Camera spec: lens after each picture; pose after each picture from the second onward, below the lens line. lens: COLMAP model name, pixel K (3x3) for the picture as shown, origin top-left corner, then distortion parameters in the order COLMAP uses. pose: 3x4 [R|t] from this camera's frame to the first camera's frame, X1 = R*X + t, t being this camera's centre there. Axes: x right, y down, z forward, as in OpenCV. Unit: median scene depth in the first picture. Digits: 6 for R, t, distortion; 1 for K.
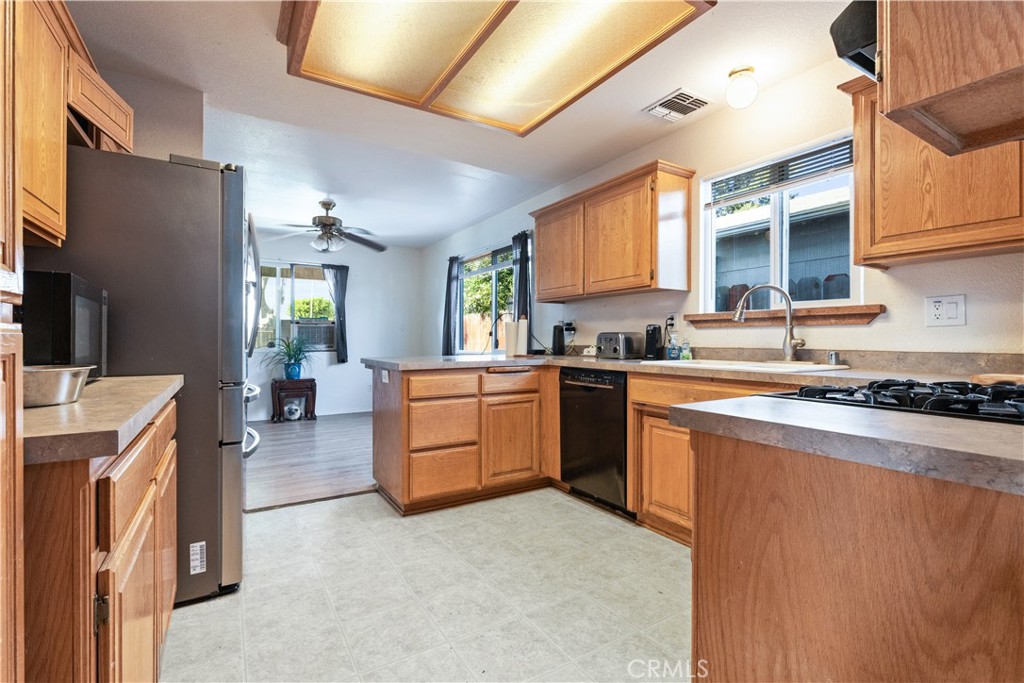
lens RADIAL K [[462.4, 0, 526.8], [0, 462.4, 337.4], [0, 0, 1]] dist [-0.002248, 0.000273]
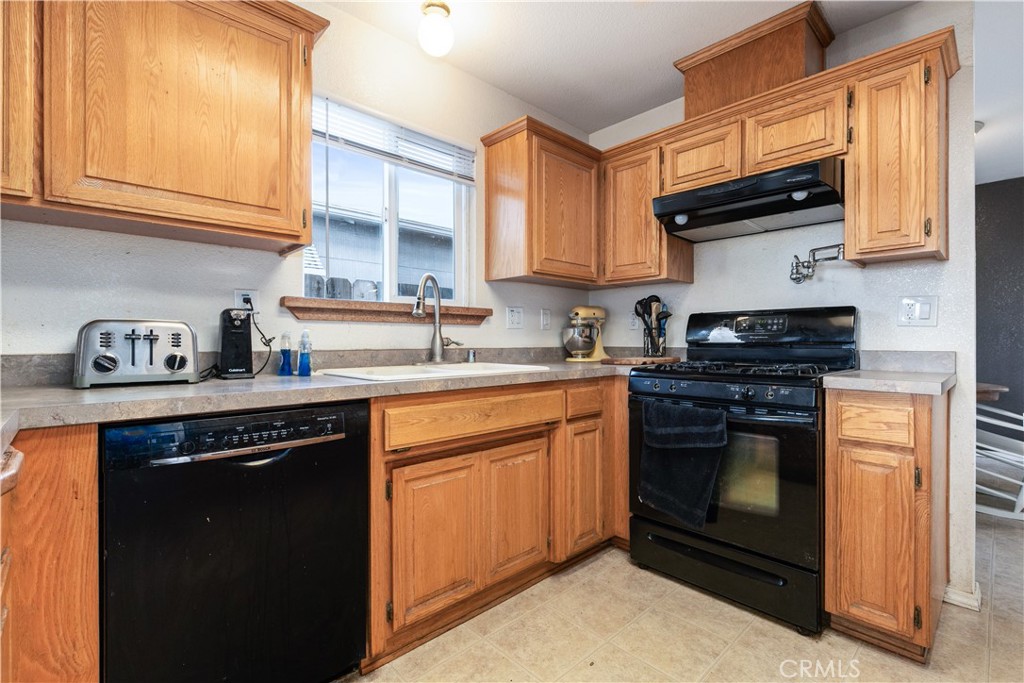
lens RADIAL K [[462.4, 0, 504.0], [0, 462.4, 340.4], [0, 0, 1]] dist [-0.002248, 0.000273]
pose [[-0.172939, -0.001243, 0.984932, -0.299166], [-0.003364, 0.999994, 0.000672, 0.006422], [-0.984927, -0.003197, -0.172942, 0.851476]]
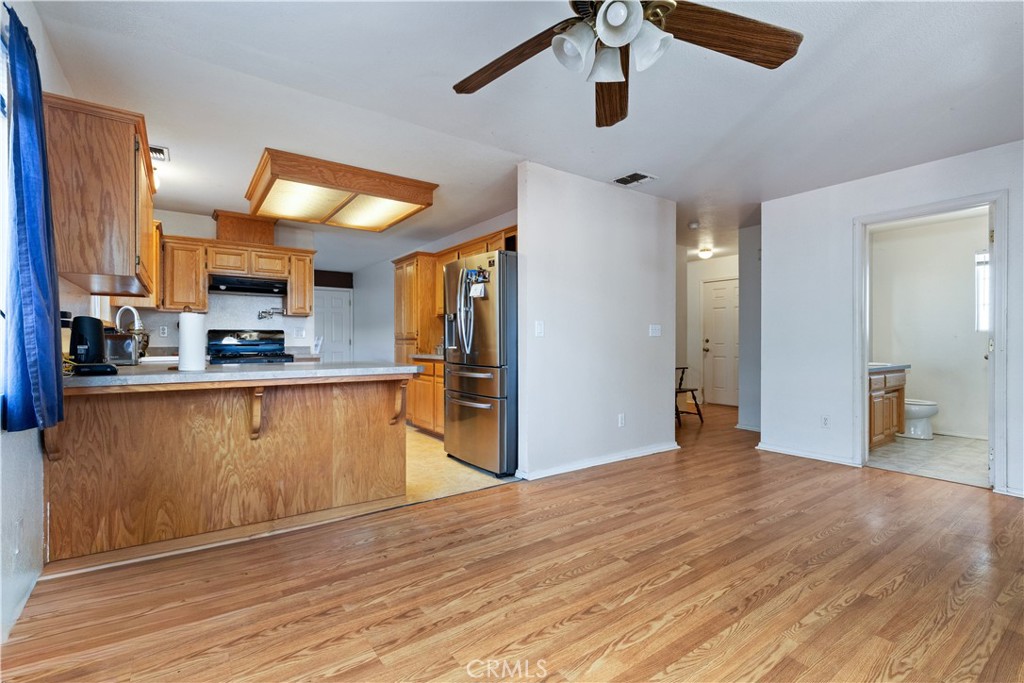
lens RADIAL K [[462.4, 0, 504.5], [0, 462.4, 343.4], [0, 0, 1]] dist [-0.002248, 0.000273]
pose [[-0.999585, 0.001307, -0.028775, -0.557946], [0.001299, 0.999999, 0.000303, 0.007482], [0.028775, 0.000265, -0.999586, 2.126698]]
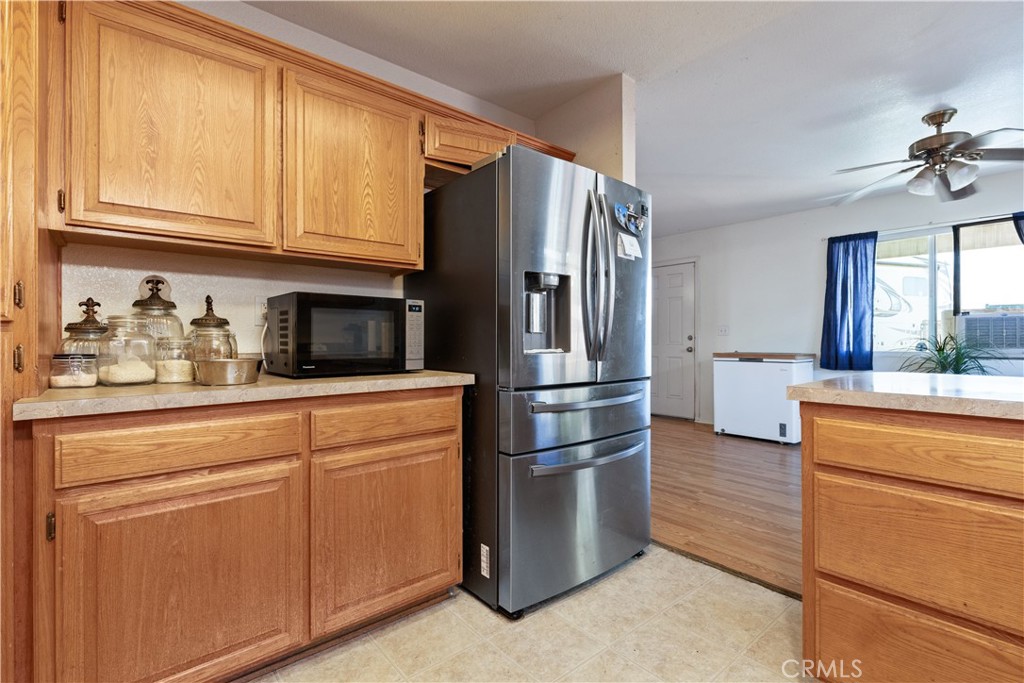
lens RADIAL K [[462.4, 0, 498.8], [0, 462.4, 341.0], [0, 0, 1]] dist [-0.002248, 0.000273]
pose [[0.105385, -0.000022, -0.994431, 0.173829], [0.007581, 0.999971, 0.000781, 0.002986], [0.994403, -0.007621, 0.105382, 0.581232]]
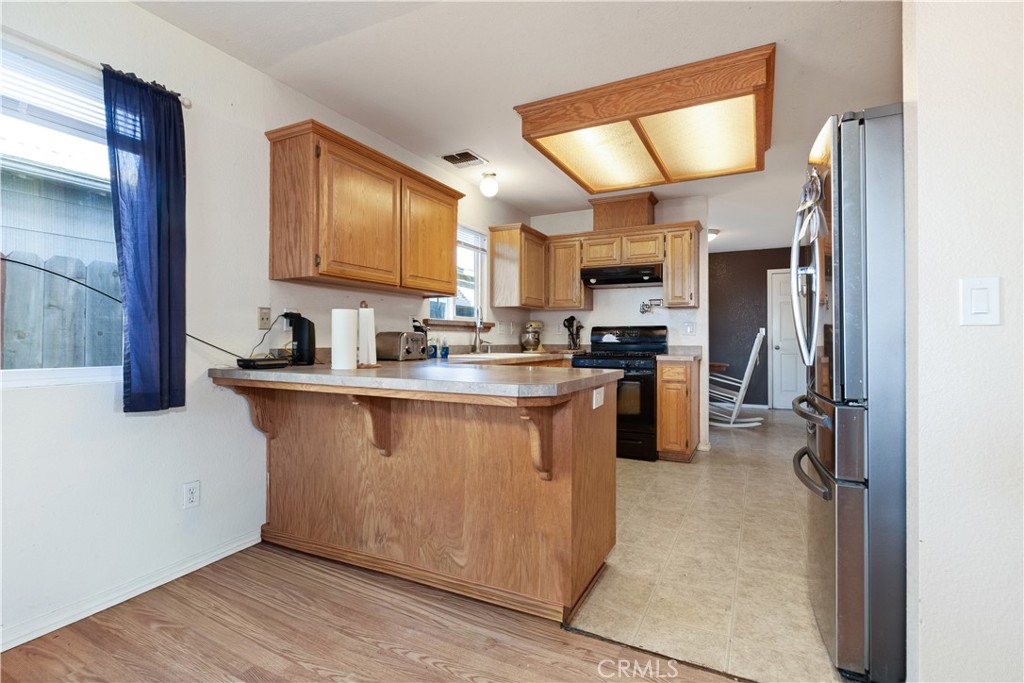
lens RADIAL K [[479.6, 0, 499.8], [0, 479.6, 333.6], [0, 0, 1]] dist [0.003749, -0.000749]
pose [[-0.480039, 0.009142, 0.877200, -0.850469], [-0.005430, 0.999896, -0.013392, 0.004547], [-0.877230, -0.011192, -0.479939, 1.474016]]
